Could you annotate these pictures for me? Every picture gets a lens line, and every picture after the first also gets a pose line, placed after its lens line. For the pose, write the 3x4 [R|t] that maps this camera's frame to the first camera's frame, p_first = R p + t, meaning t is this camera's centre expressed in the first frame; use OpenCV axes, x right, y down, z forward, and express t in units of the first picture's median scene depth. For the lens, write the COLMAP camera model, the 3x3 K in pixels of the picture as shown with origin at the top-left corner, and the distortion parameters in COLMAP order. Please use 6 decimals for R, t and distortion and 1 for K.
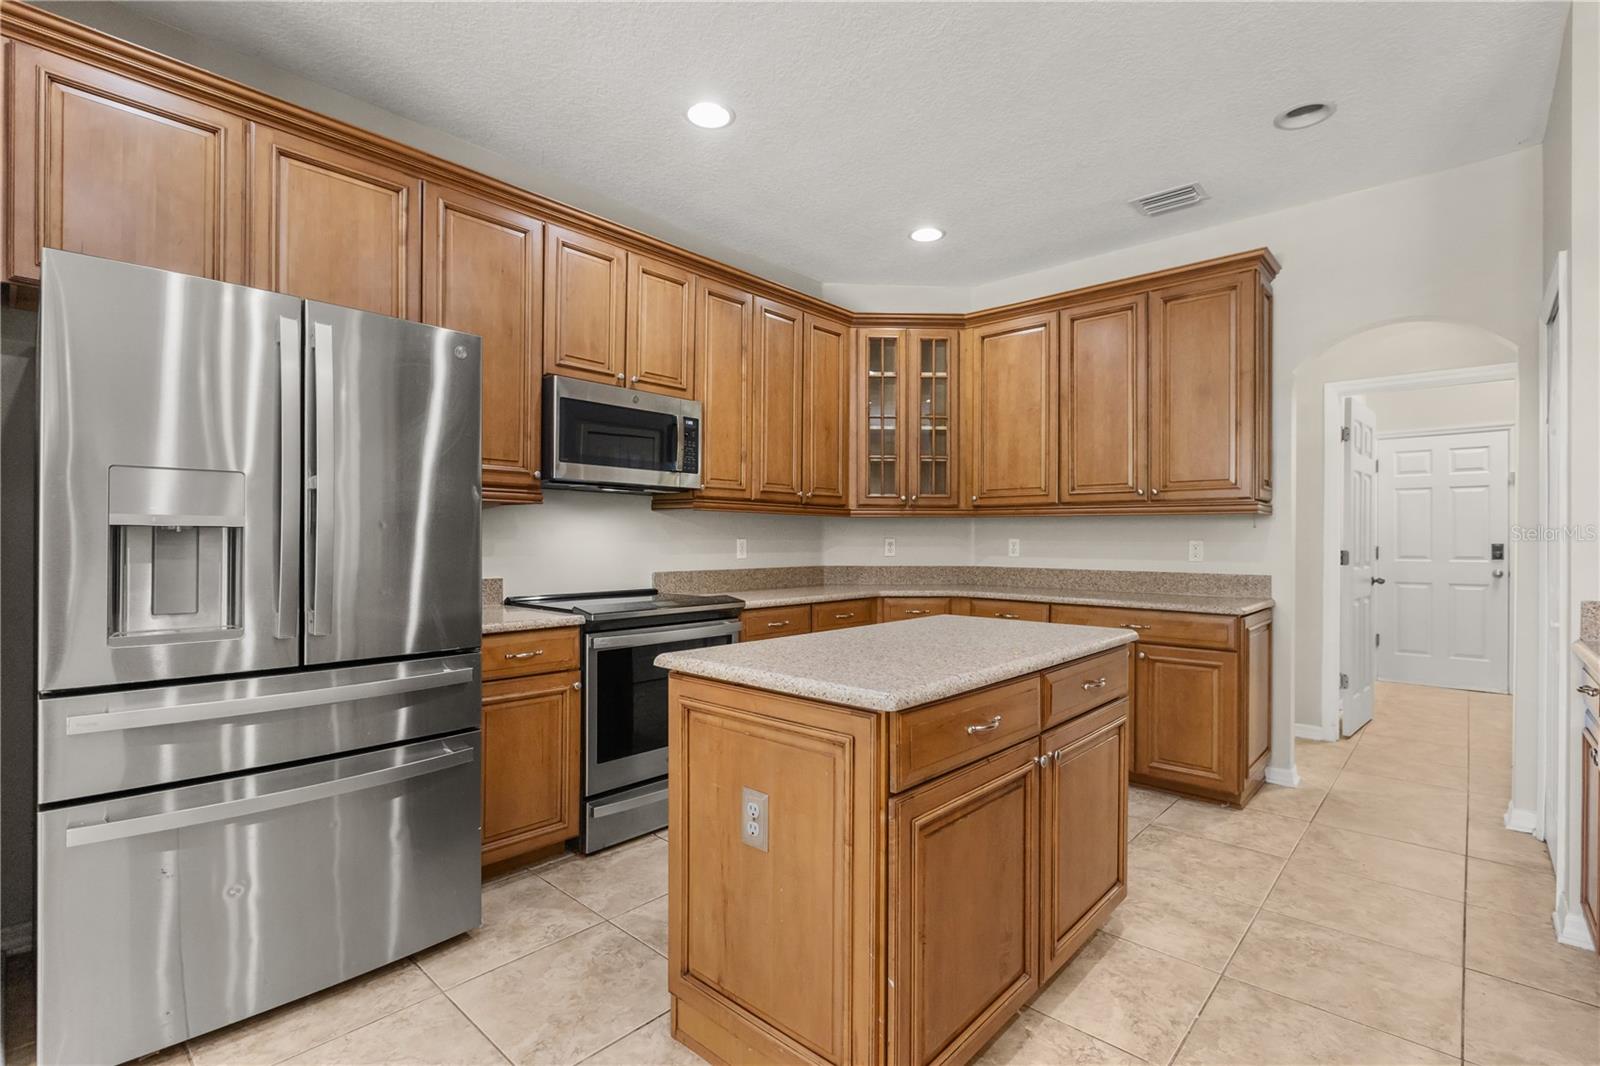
lens RADIAL K [[743.7, 0, 810.8], [0, 743.7, 538.7], [0, 0, 1]] dist [-0.012408, -0.000193]
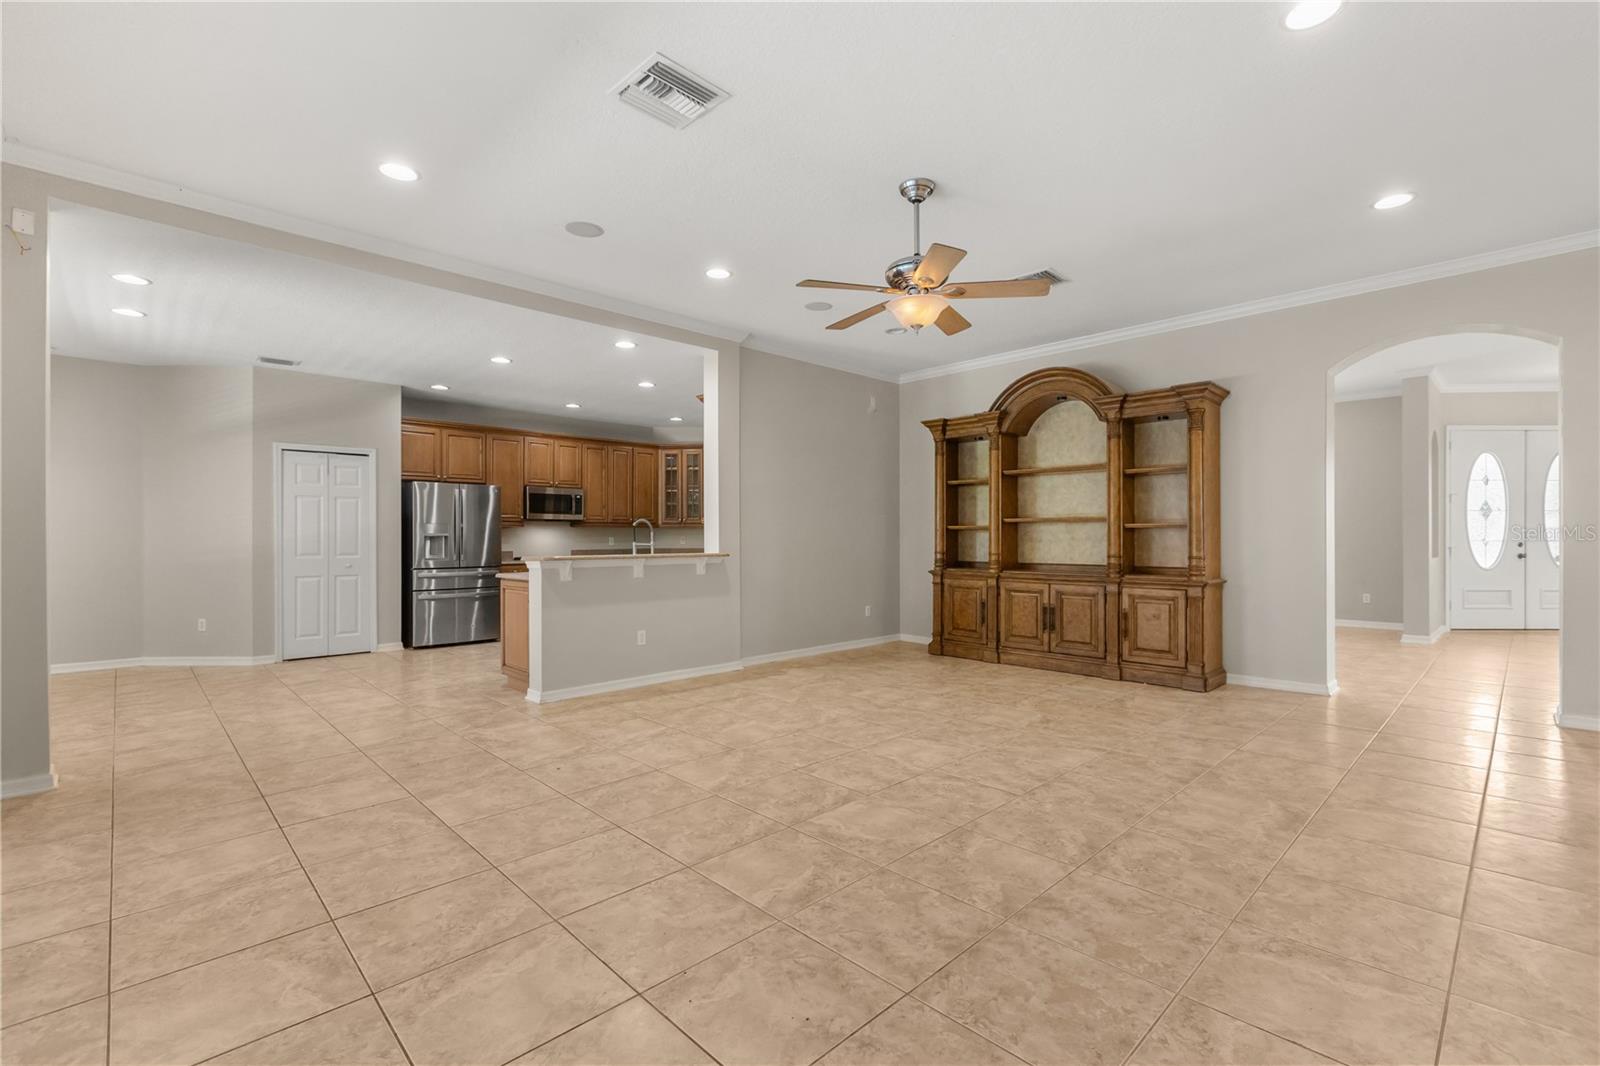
lens RADIAL K [[717.2, 0, 794.5], [0, 717.2, 529.6], [0, 0, 1]] dist [0.000947, -0.000736]
pose [[0.995621, -0.006113, -0.093278, 0.893229], [0.005172, 0.999933, -0.010327, 0.002134], [0.093335, 0.009799, 0.995587, -1.611672]]
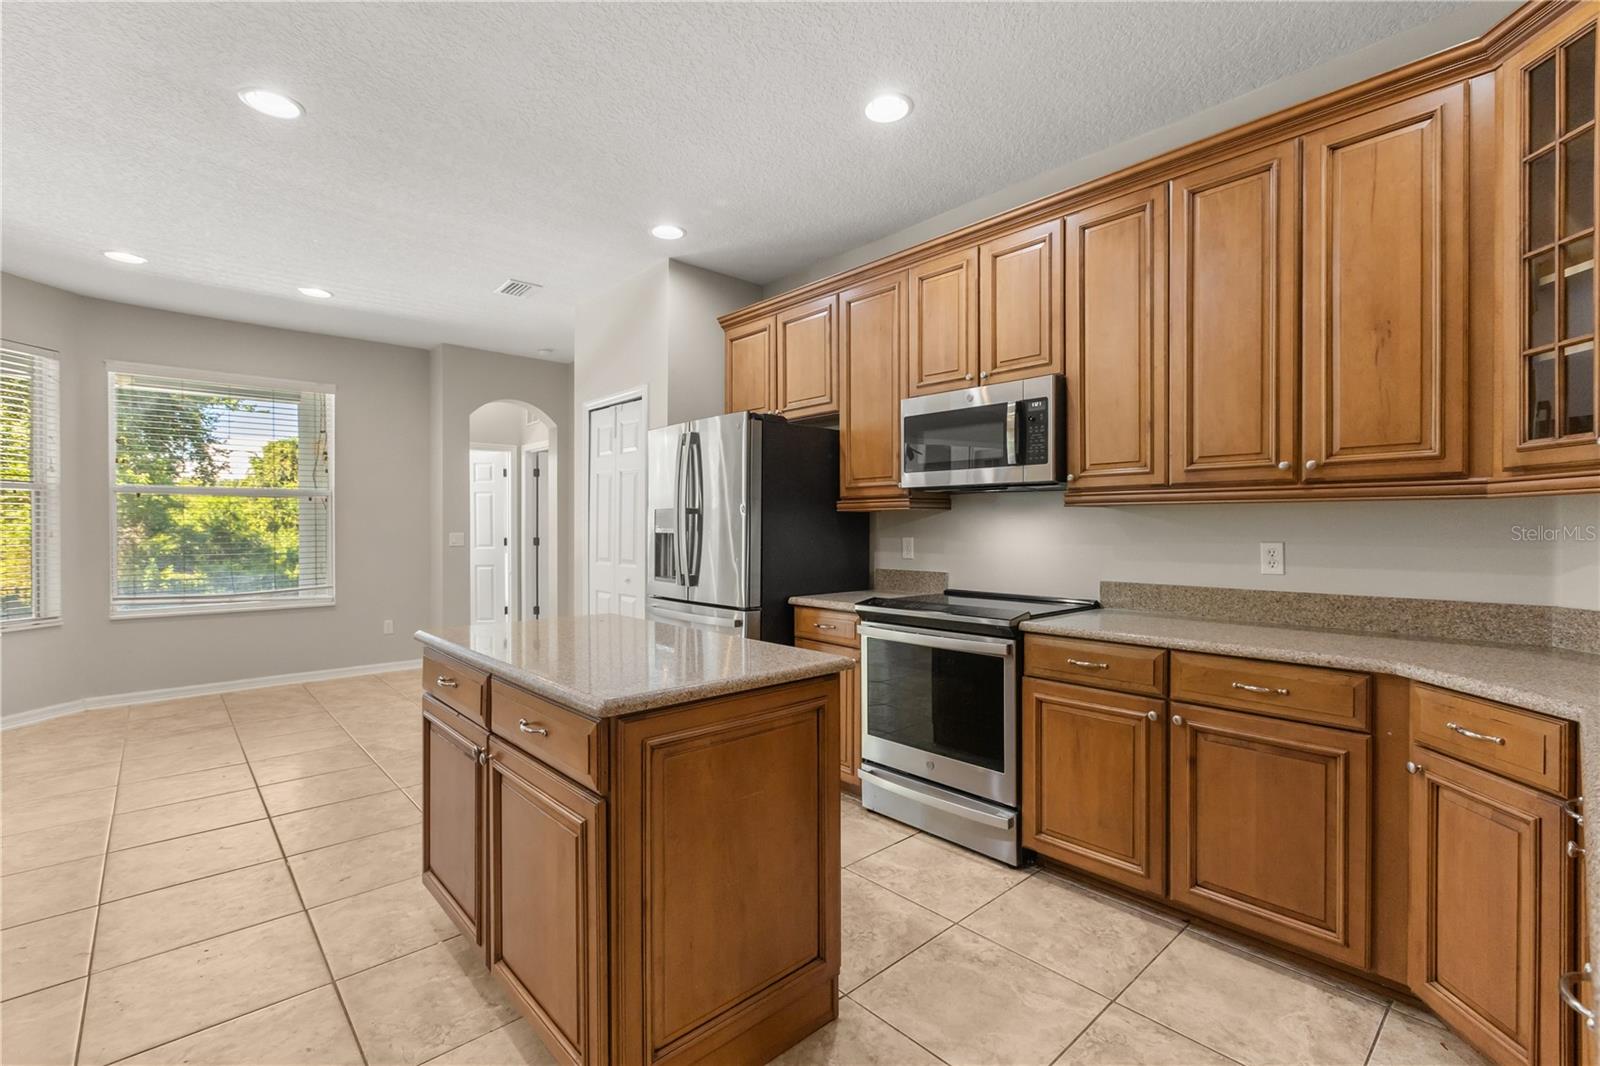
lens RADIAL K [[717.2, 0, 805.4], [0, 717.2, 534.0], [0, 0, 1]] dist [0.000947, -0.000736]
pose [[-0.118543, 0.004119, -0.992940, 0.664959], [0.000896, 0.999991, 0.004042, -0.012140], [0.992948, -0.000411, -0.118546, 0.819744]]
